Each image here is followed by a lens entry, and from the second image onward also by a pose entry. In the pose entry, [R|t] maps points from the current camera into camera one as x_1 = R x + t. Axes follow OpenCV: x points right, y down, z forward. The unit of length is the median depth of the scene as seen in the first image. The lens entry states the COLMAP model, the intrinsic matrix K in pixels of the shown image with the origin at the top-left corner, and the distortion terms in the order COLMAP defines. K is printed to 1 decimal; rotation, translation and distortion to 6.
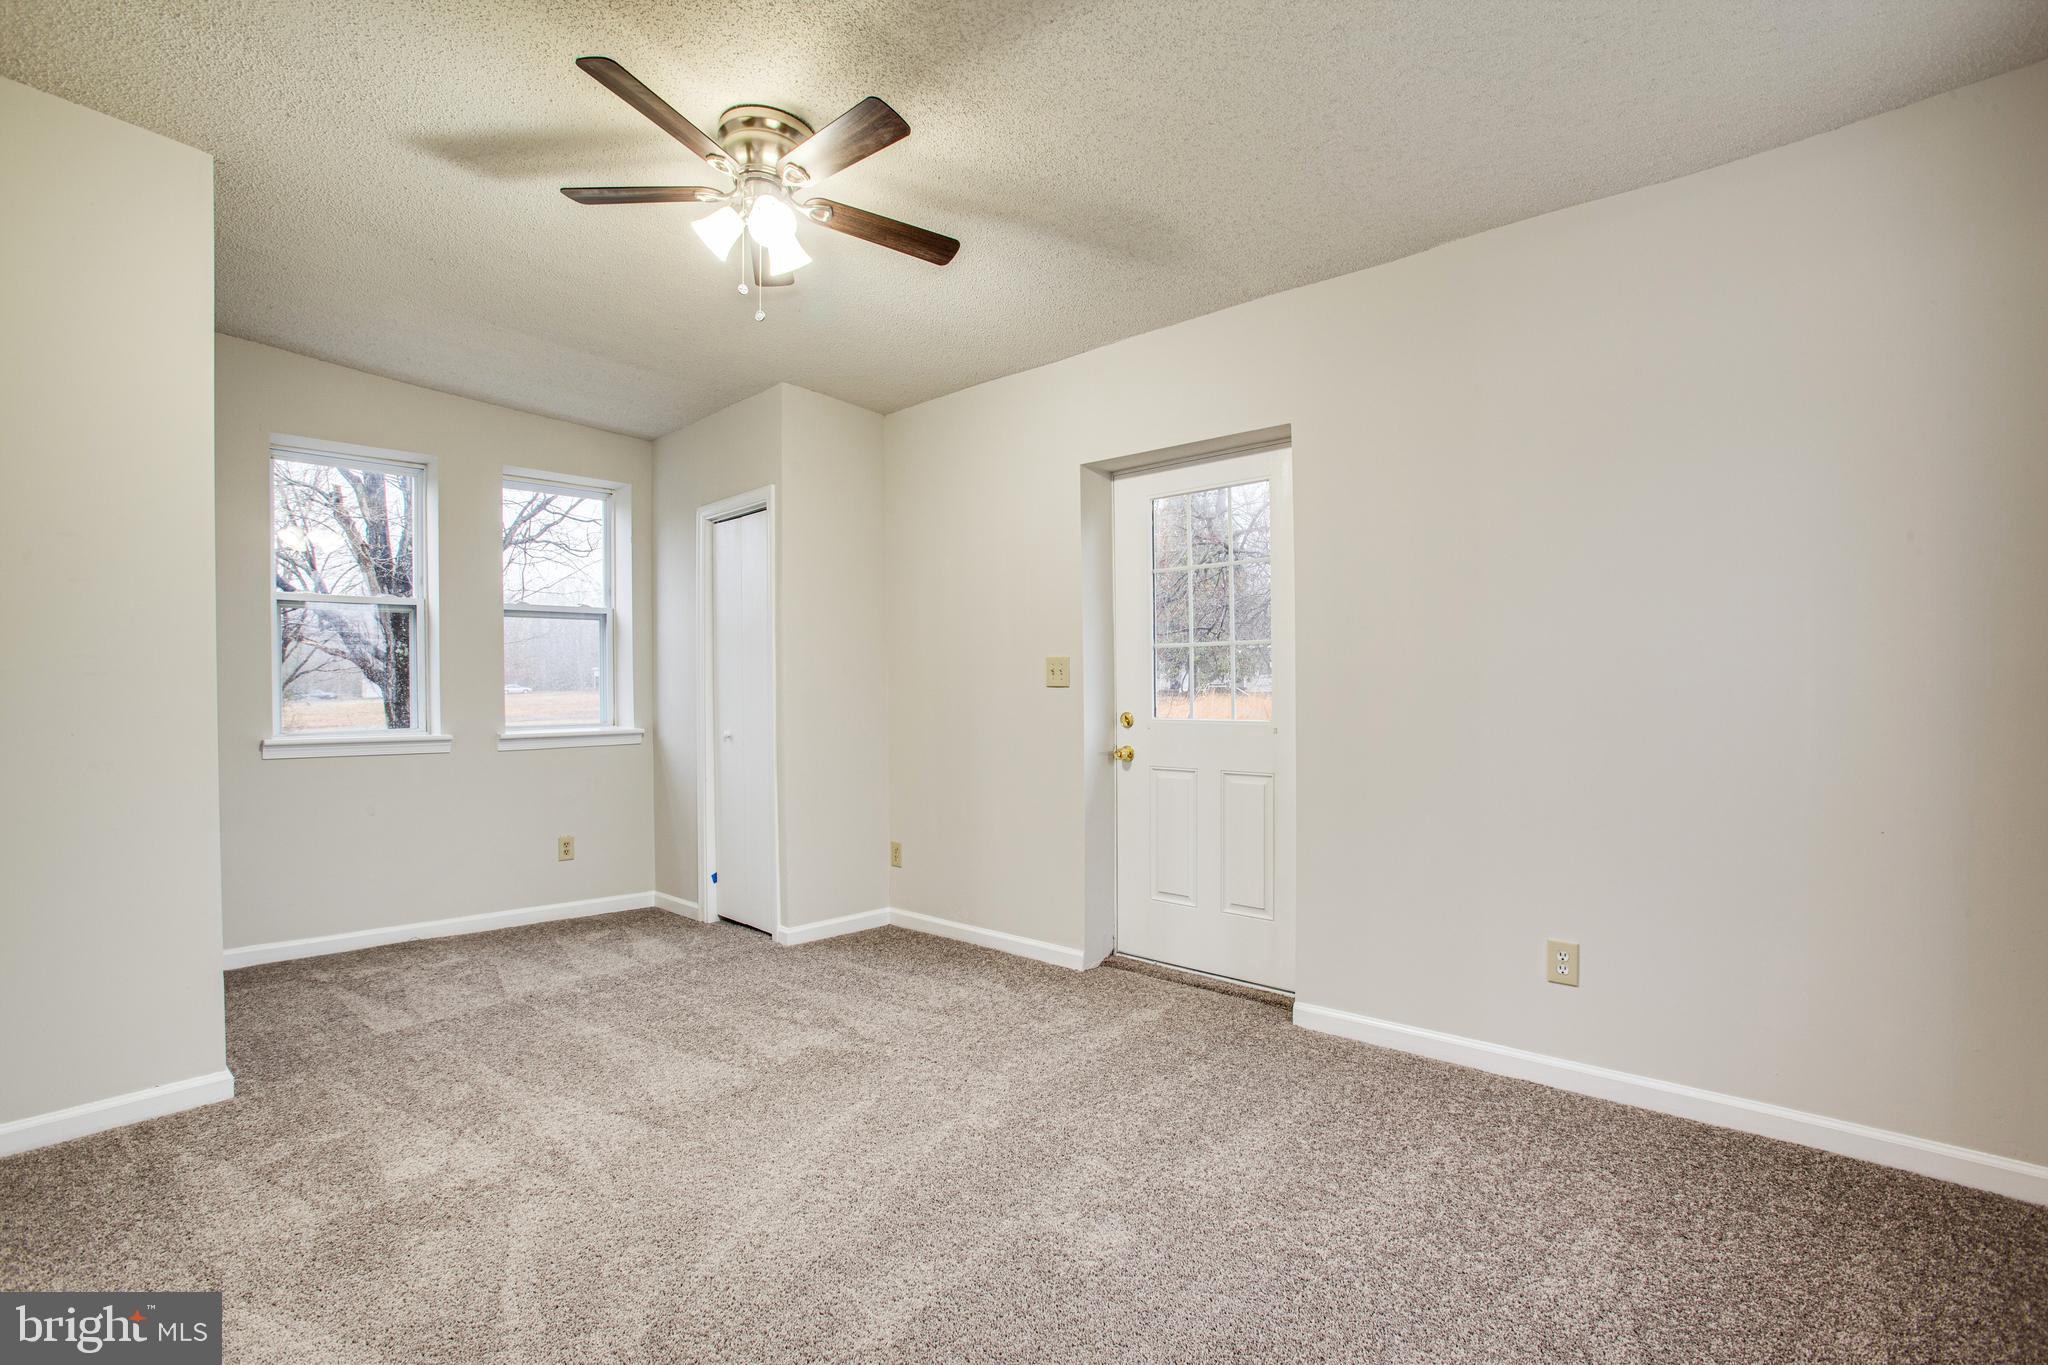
lens RADIAL K [[942.9, 0, 1012.0], [0, 942.9, 685.9], [0, 0, 1]] dist [-0.072132, 0.027952]
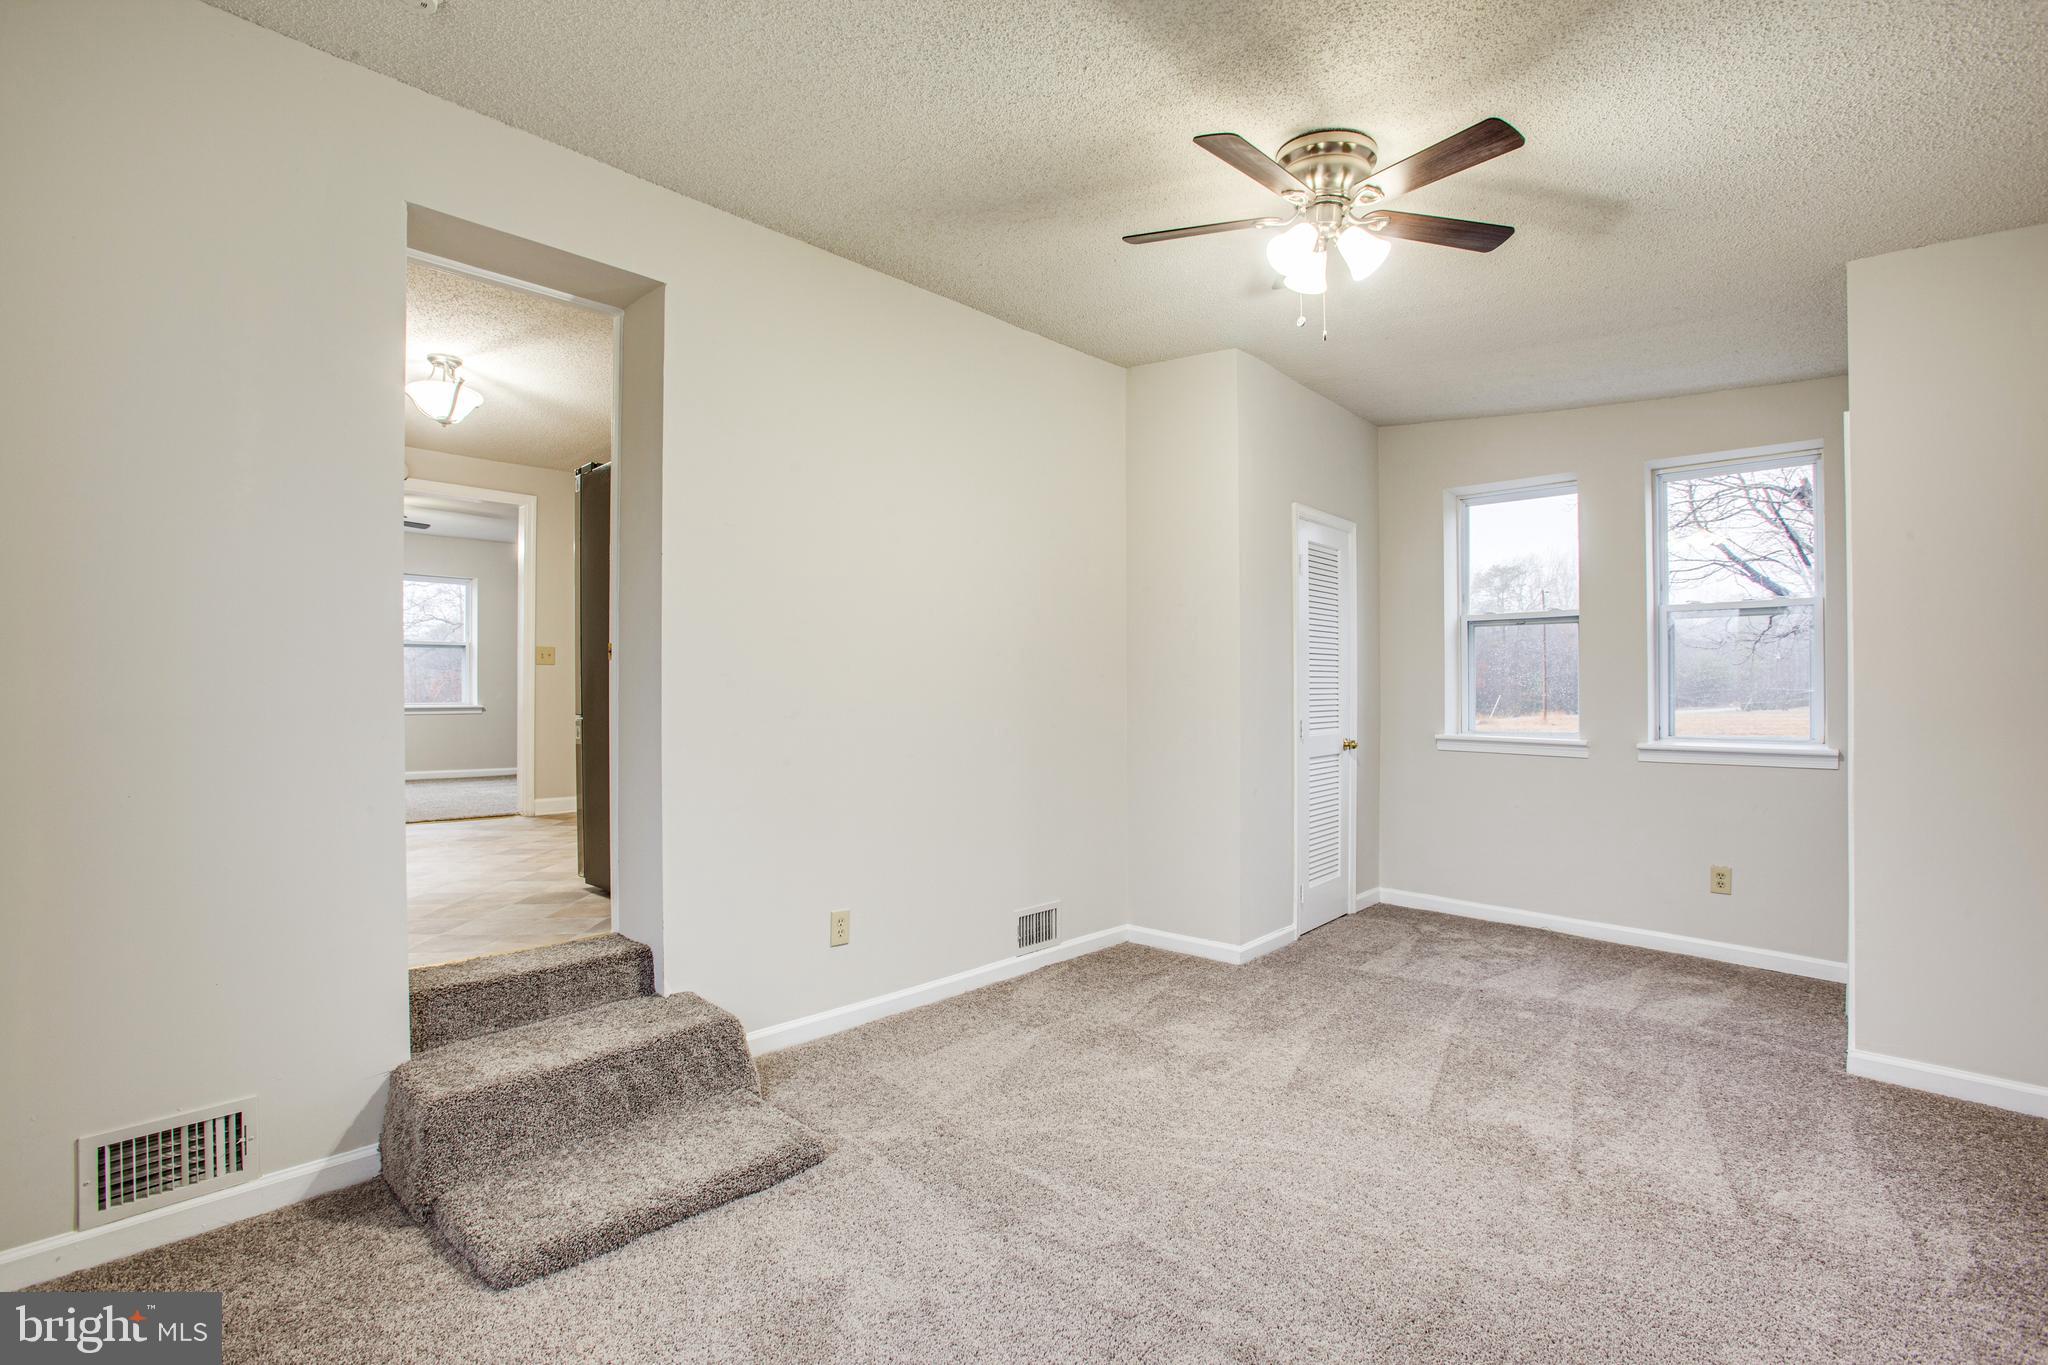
lens RADIAL K [[942.9, 0, 1012.0], [0, 942.9, 685.9], [0, 0, 1]] dist [-0.072132, 0.027952]
pose [[-0.000193, 0.006068, -0.999982, 0.510511], [-0.001121, 0.999981, 0.006068, -0.017237], [0.999999, 0.001122, -0.000186, 0.443768]]
